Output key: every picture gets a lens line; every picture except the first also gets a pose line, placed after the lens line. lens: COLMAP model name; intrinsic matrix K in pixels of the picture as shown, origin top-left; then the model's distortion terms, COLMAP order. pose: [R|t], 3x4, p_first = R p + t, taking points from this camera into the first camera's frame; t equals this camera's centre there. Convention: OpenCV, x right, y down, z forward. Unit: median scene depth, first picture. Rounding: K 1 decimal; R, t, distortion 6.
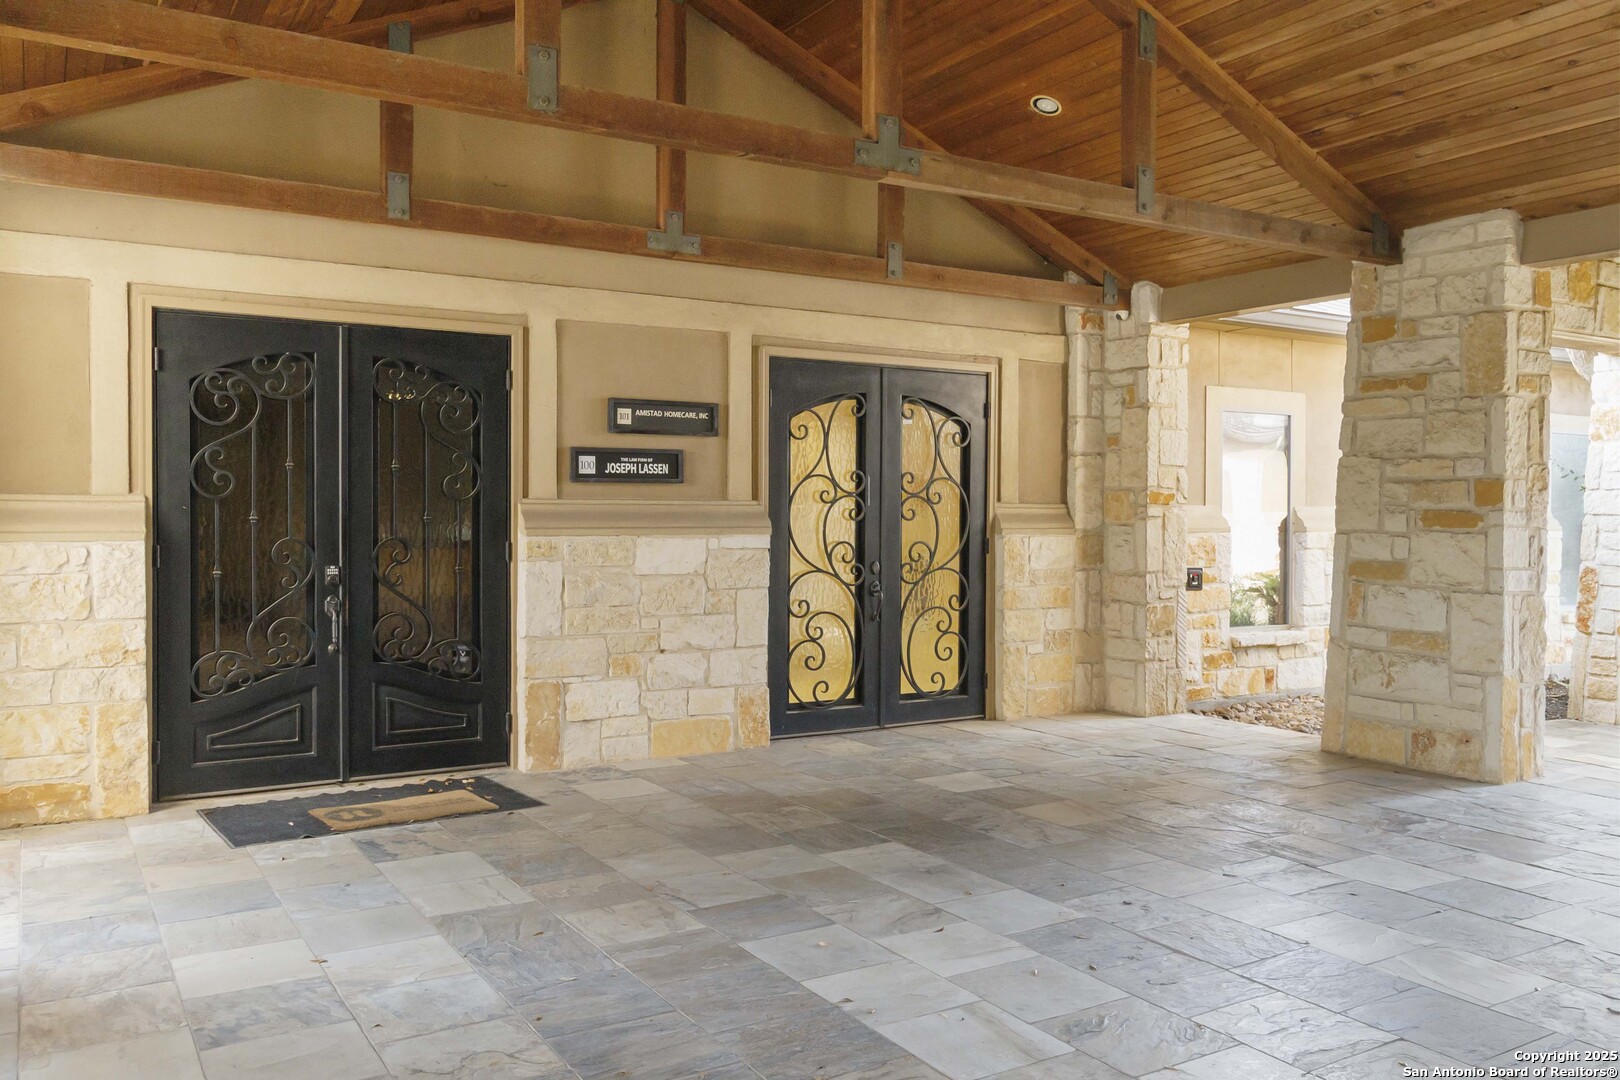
lens RADIAL K [[1304.2, 0, 810.4], [0, 1304.2, 536.5], [0, 0, 1]] dist [-0.000190, 0.001051]
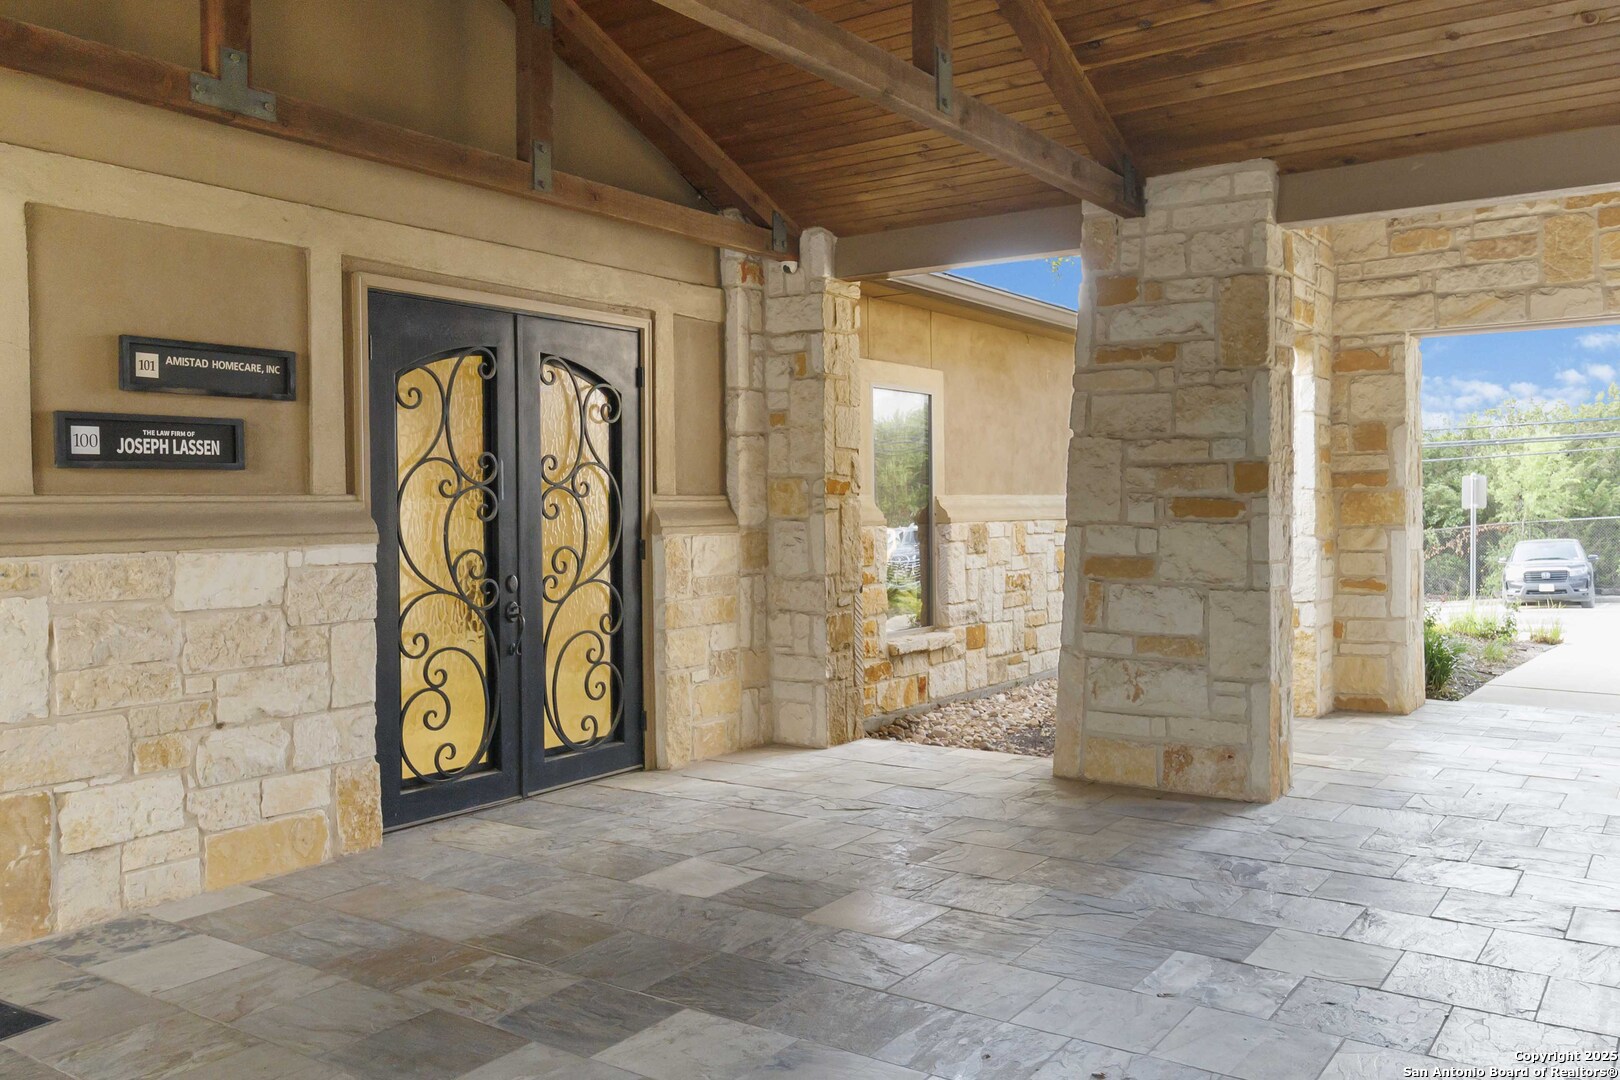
lens RADIAL K [[1304.2, 0, 812.2], [0, 1304.2, 533.8], [0, 0, 1]] dist [-0.000190, 0.001051]
pose [[0.912382, -0.022364, 0.408729, -0.107573], [0.020683, 0.999750, 0.008531, -0.007971], [-0.408818, 0.000670, 0.912616, 0.279870]]
